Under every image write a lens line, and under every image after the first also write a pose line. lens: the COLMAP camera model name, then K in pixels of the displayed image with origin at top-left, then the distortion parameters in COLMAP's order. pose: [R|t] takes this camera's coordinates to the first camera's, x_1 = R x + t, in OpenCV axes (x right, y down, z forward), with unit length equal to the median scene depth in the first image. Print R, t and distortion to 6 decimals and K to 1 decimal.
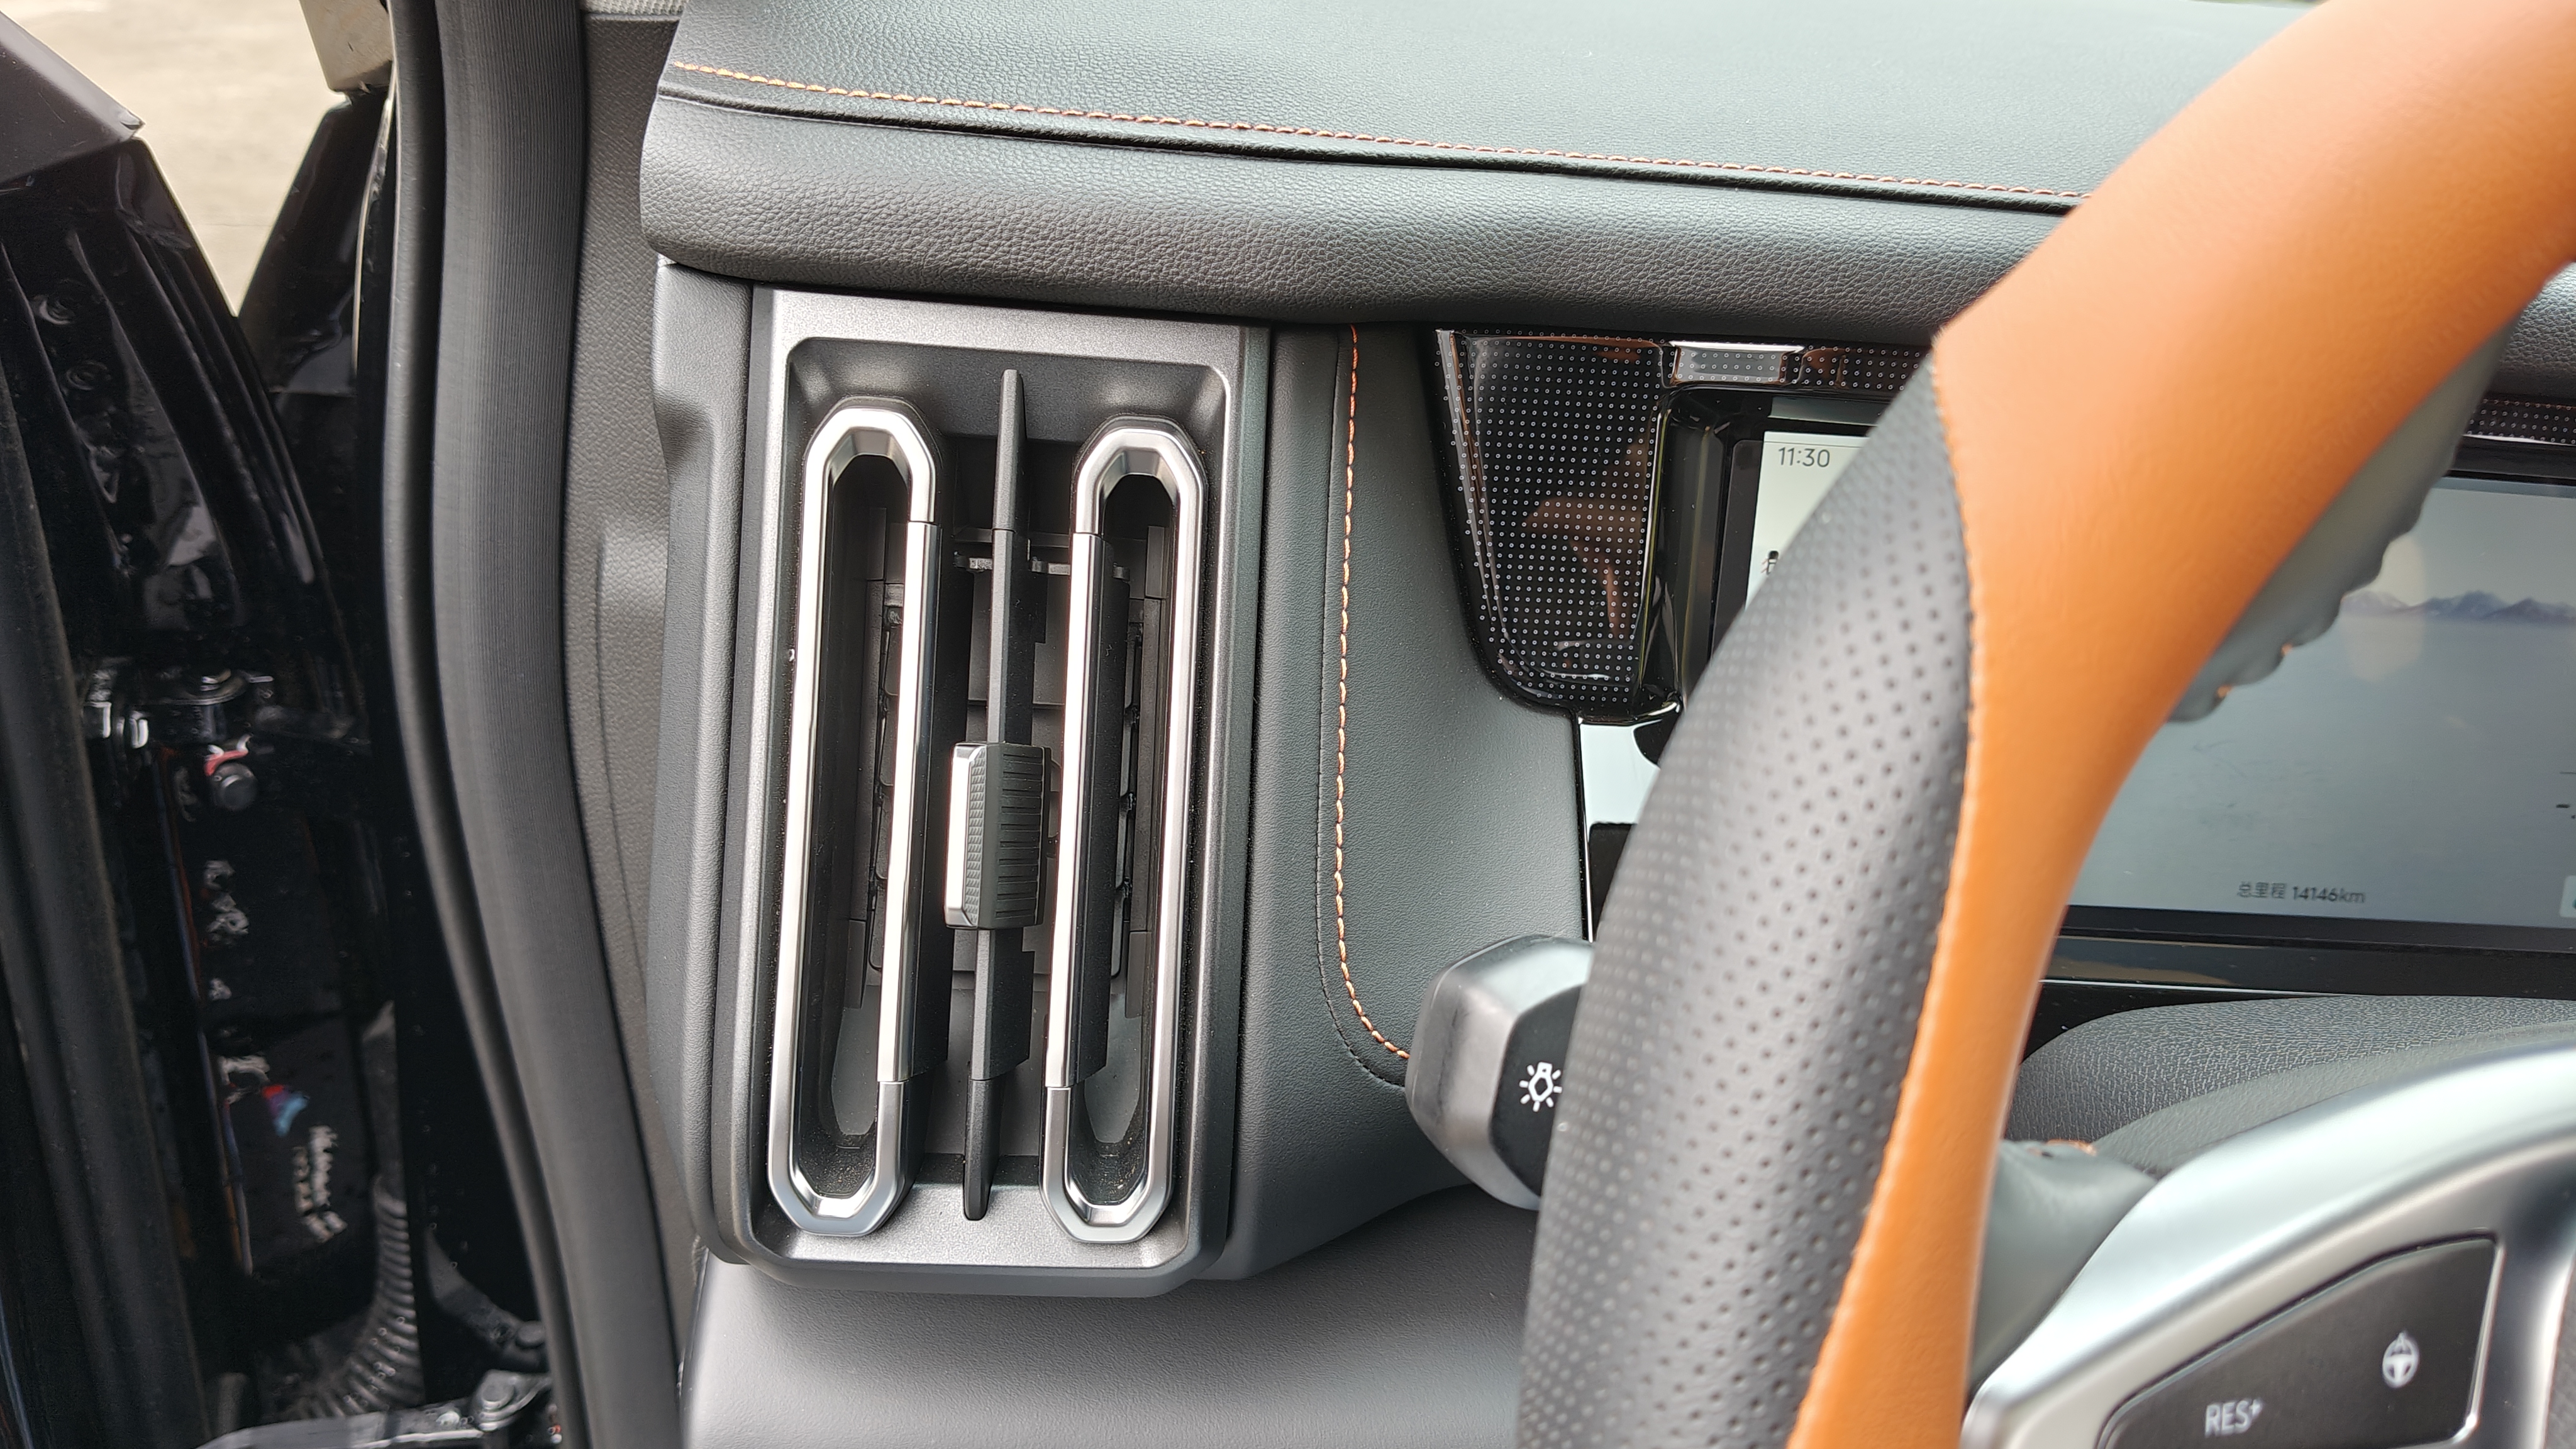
lens RADIAL K [[2133.6, 0, 1290.2], [0, 2133.6, 852.3], [0, 0, 1]] dist [0.005496, -0.059654]
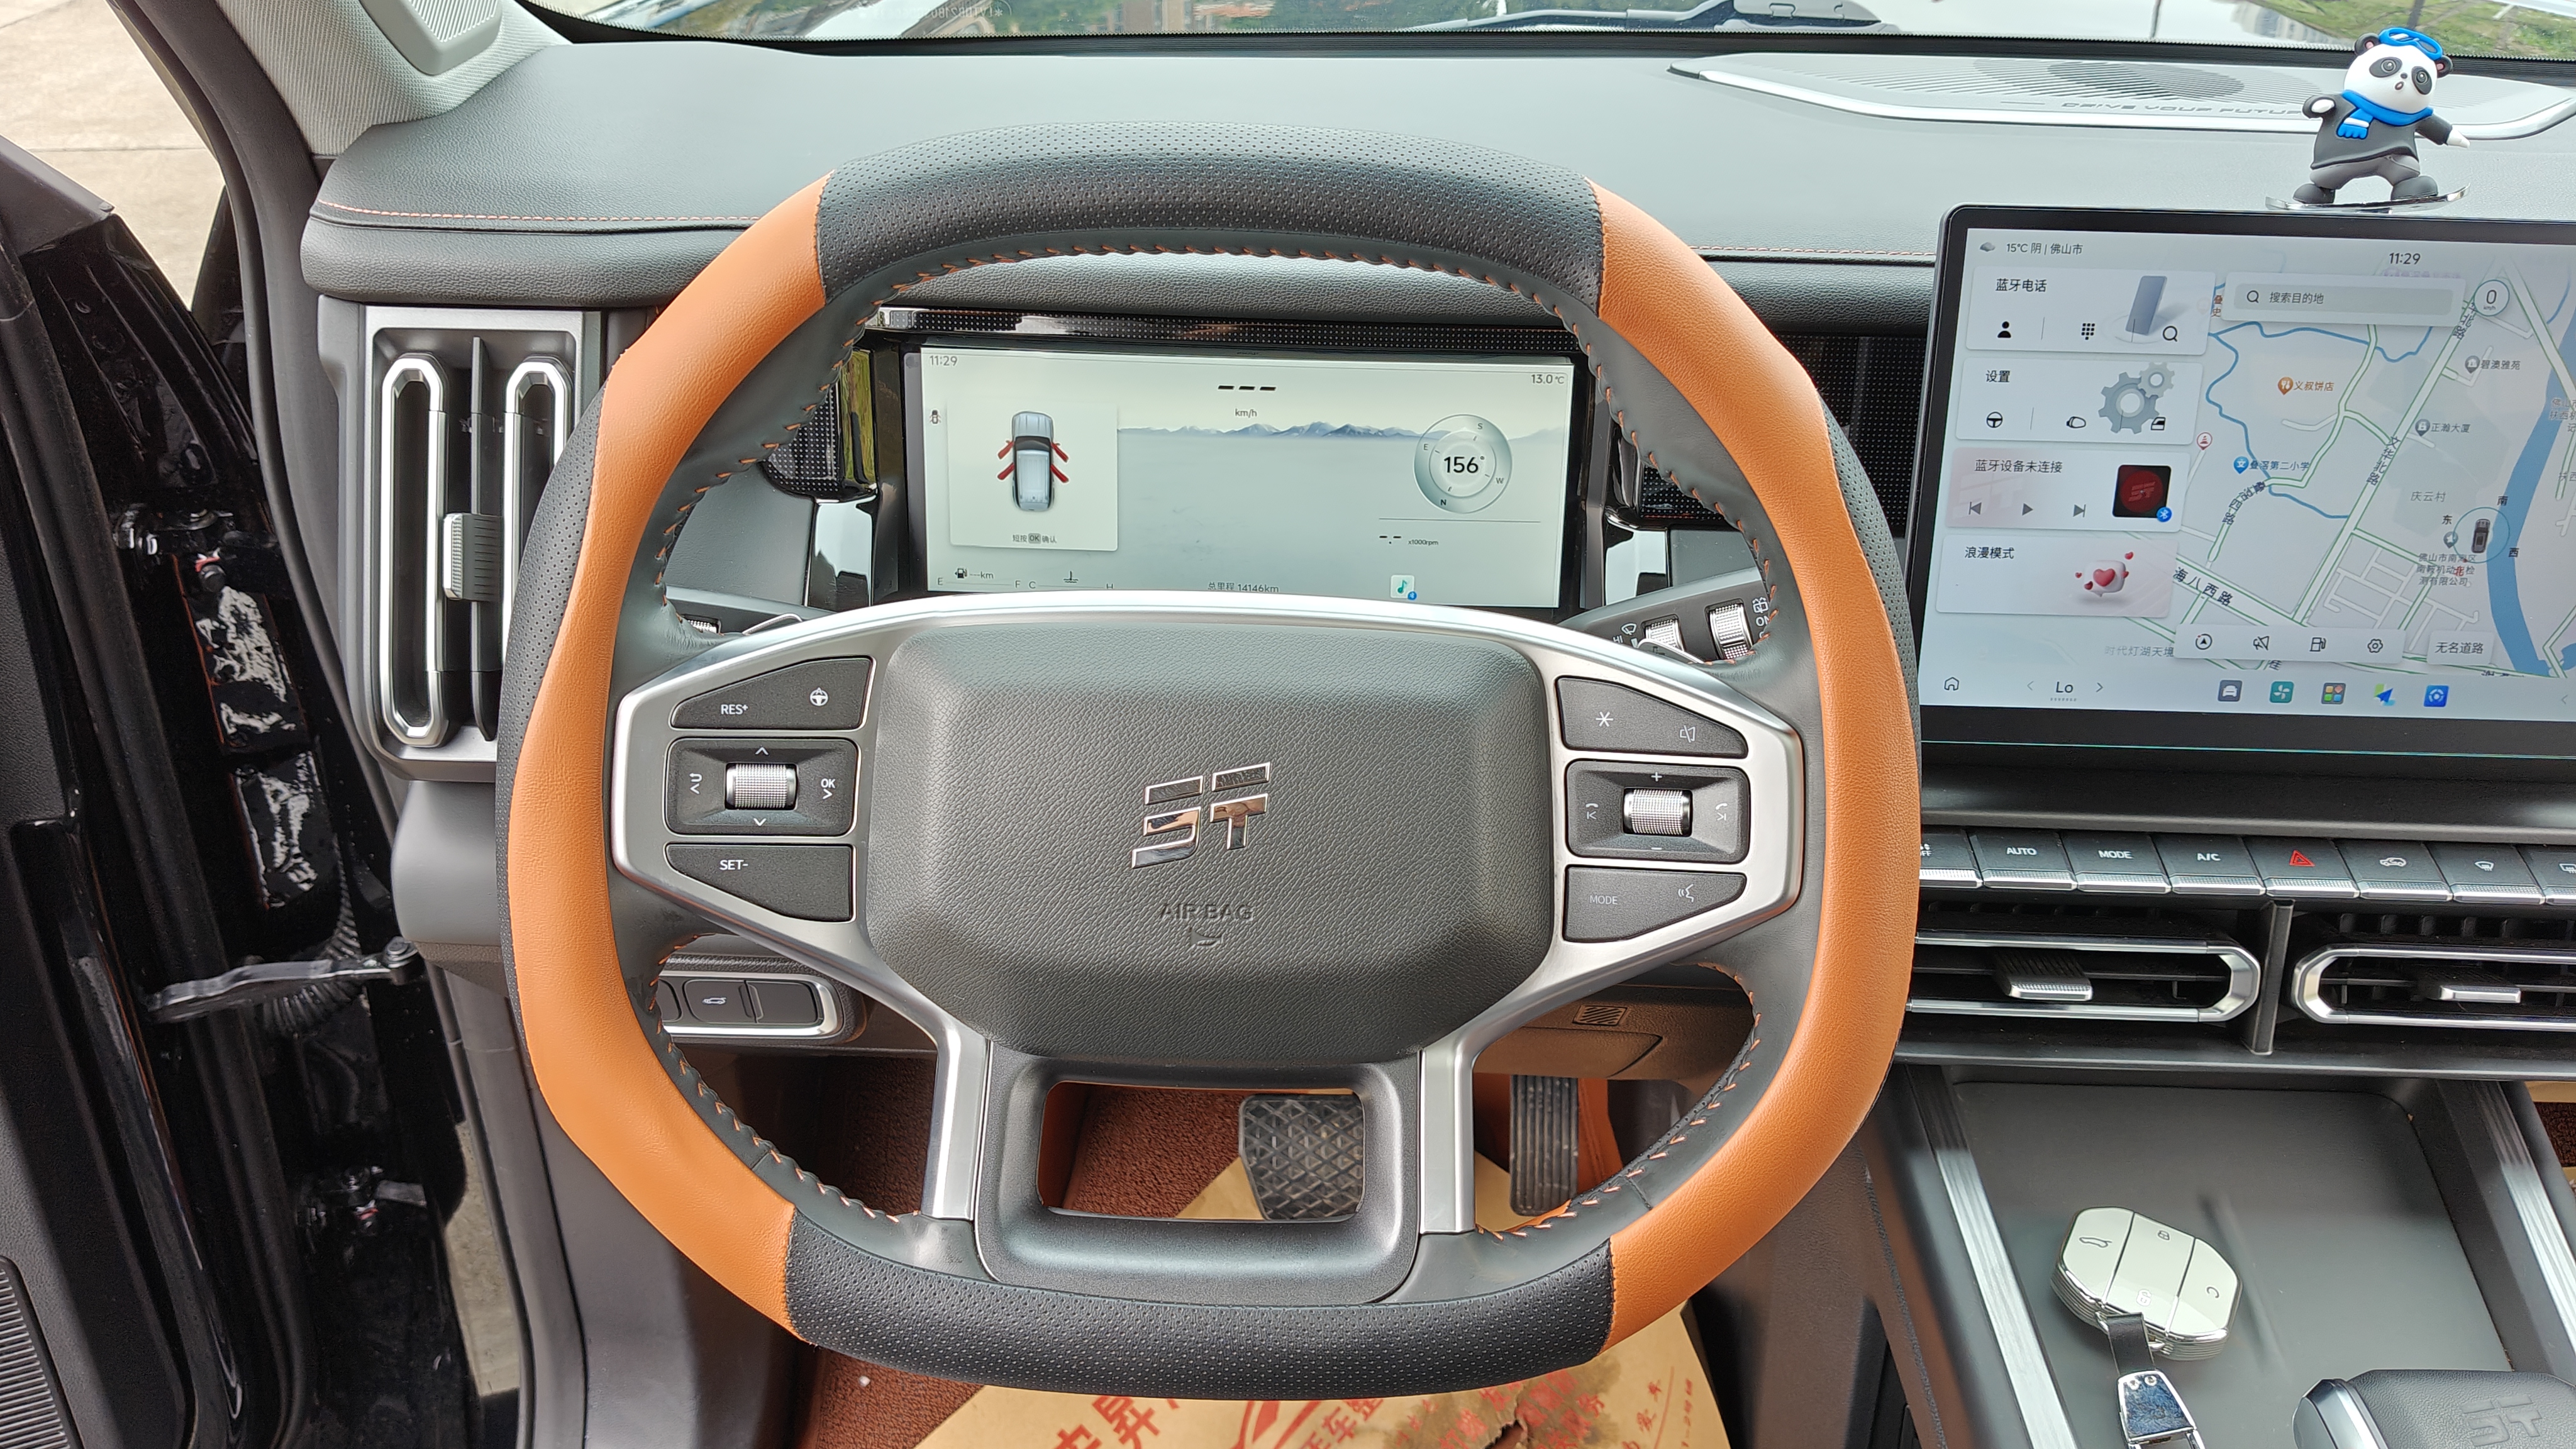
lens RADIAL K [[2004.6, 0, 1348.3], [0, 2004.6, 804.5], [0, 0, 1]] dist [0.041411, -0.130902]
pose [[0.999159, -0.024197, -0.033116, 0.653850], [0.025810, 0.998456, 0.049183, 0.134104], [0.031875, -0.049996, 0.998241, -0.824942]]
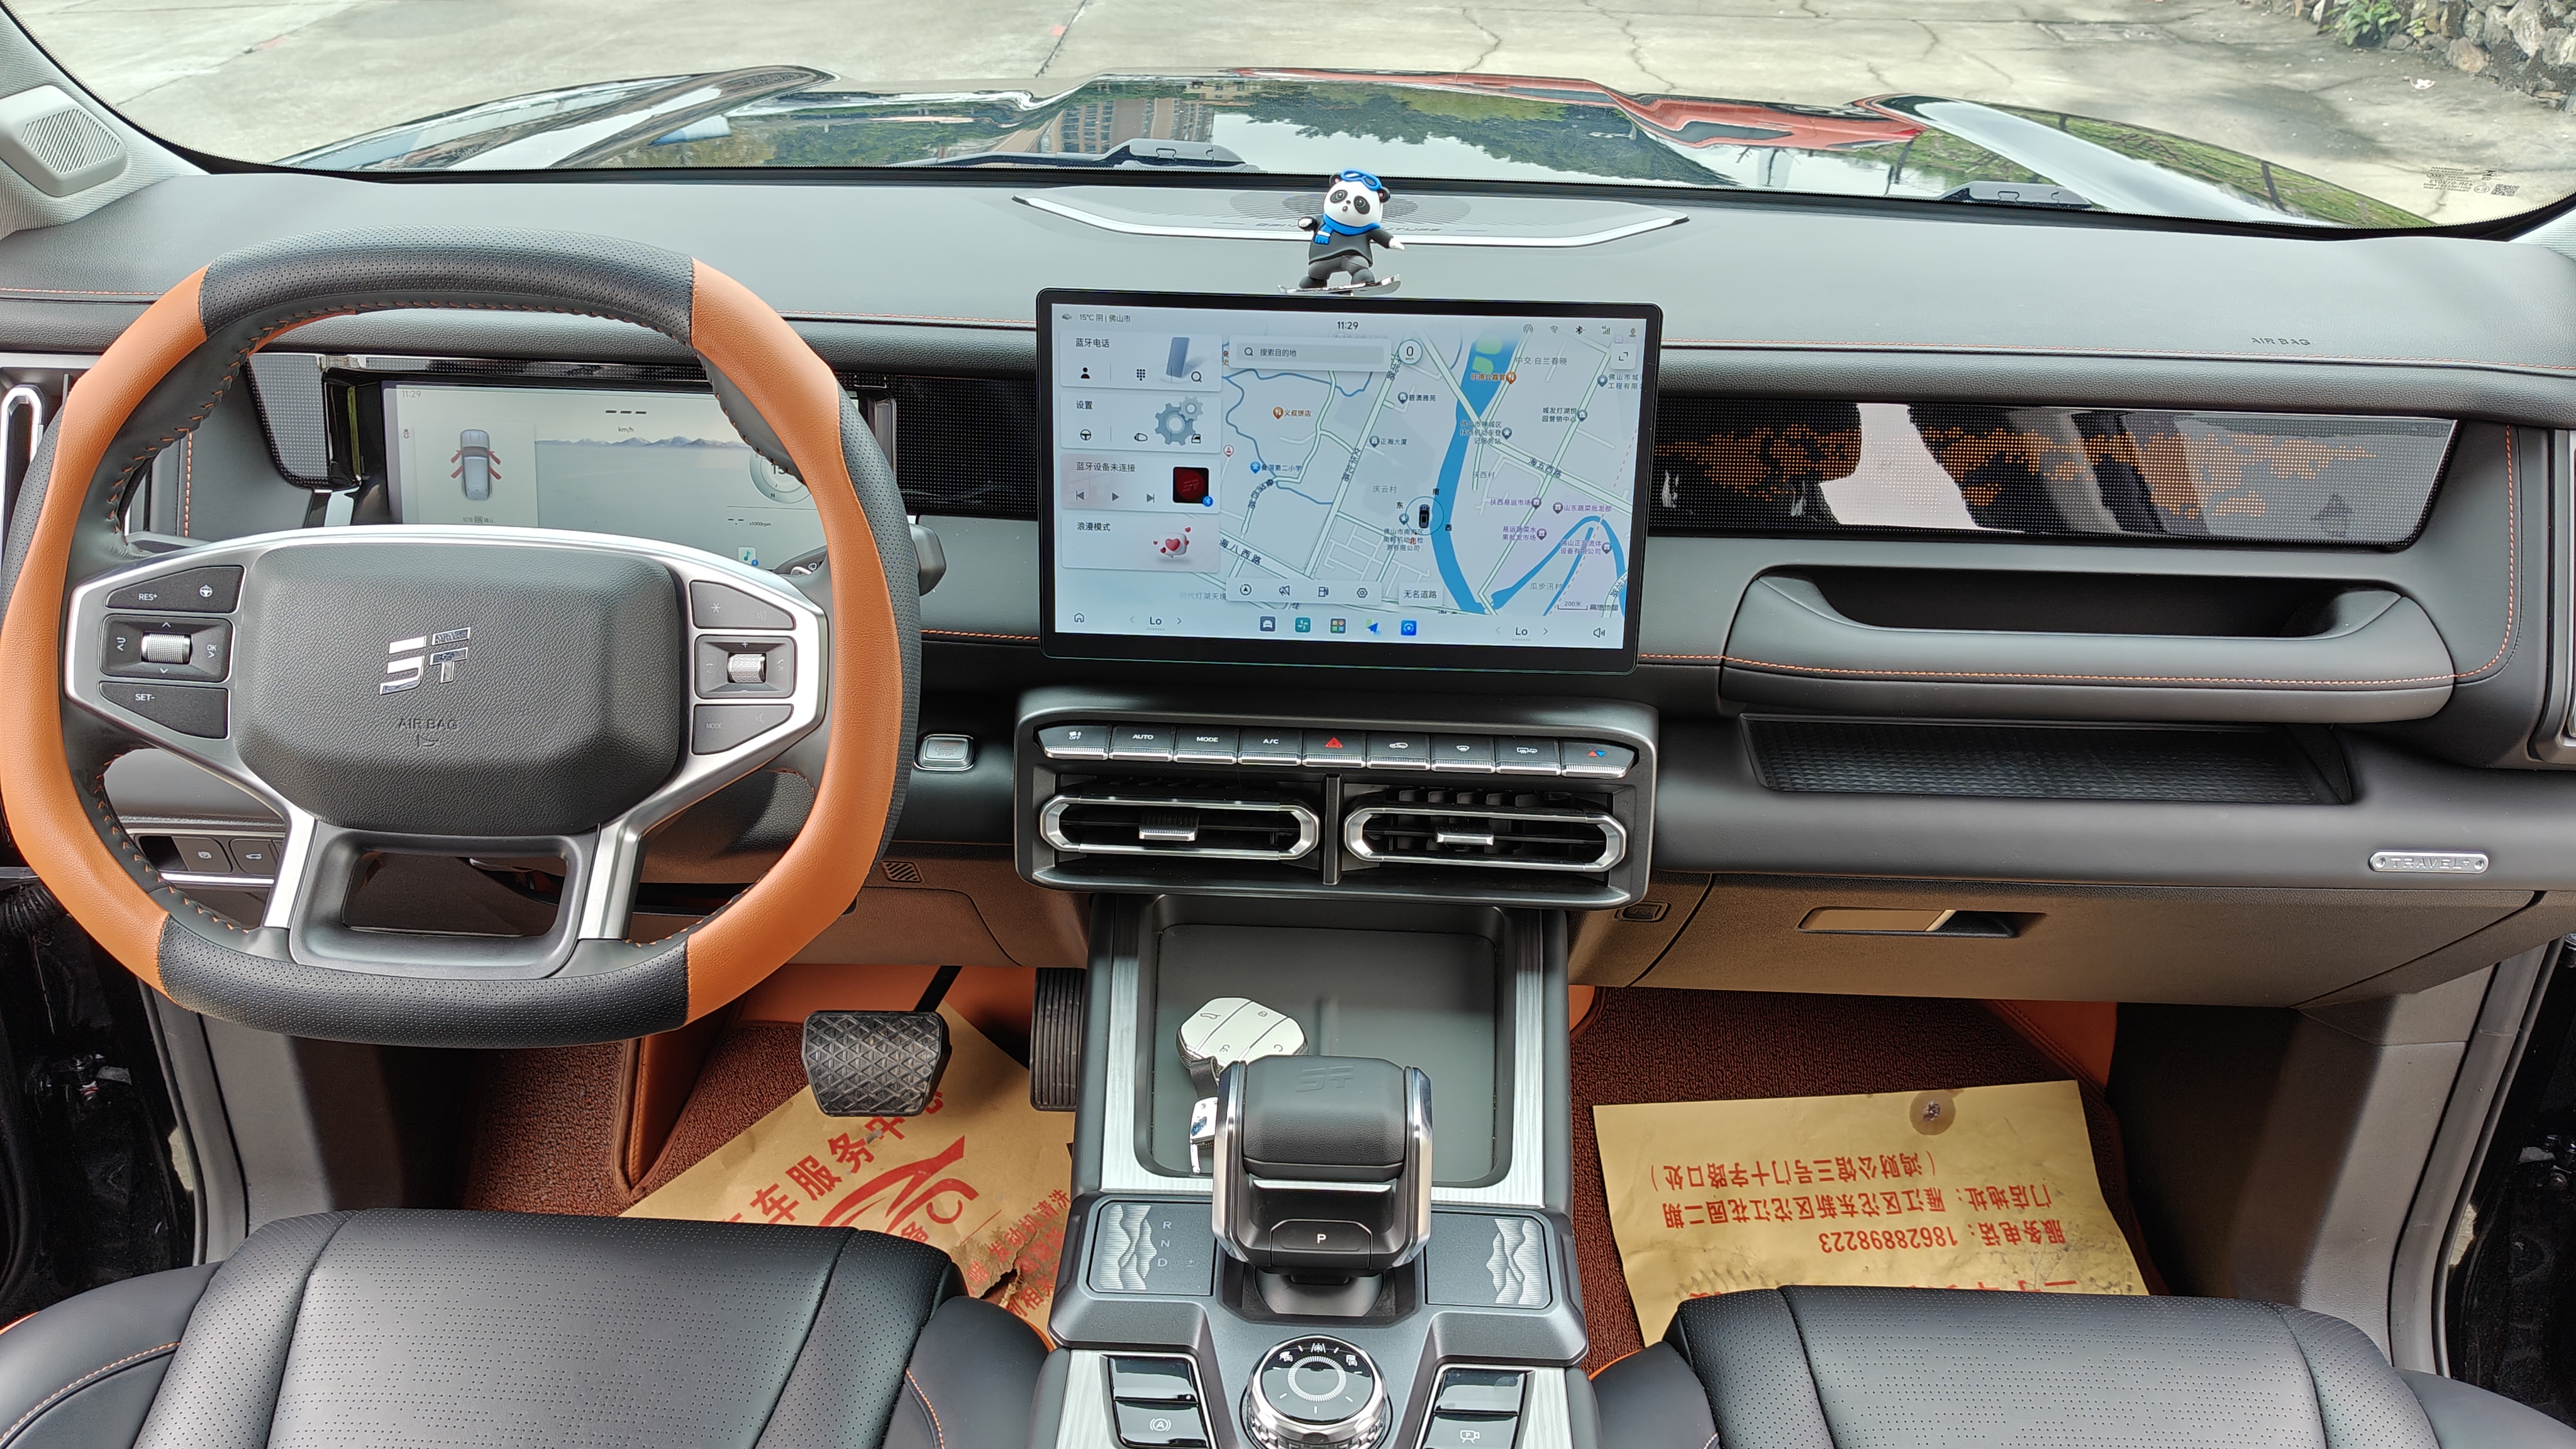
lens RADIAL K [[1912.3, 0, 1300.5], [0, 1912.3, 817.9], [0, 0, 1]] dist [0.102526, -0.223098]
pose [[0.999663, -0.020116, -0.016404, 1.404259], [0.020277, 0.999747, 0.009698, 0.354298], [0.016205, -0.010027, 0.999818, -1.455032]]
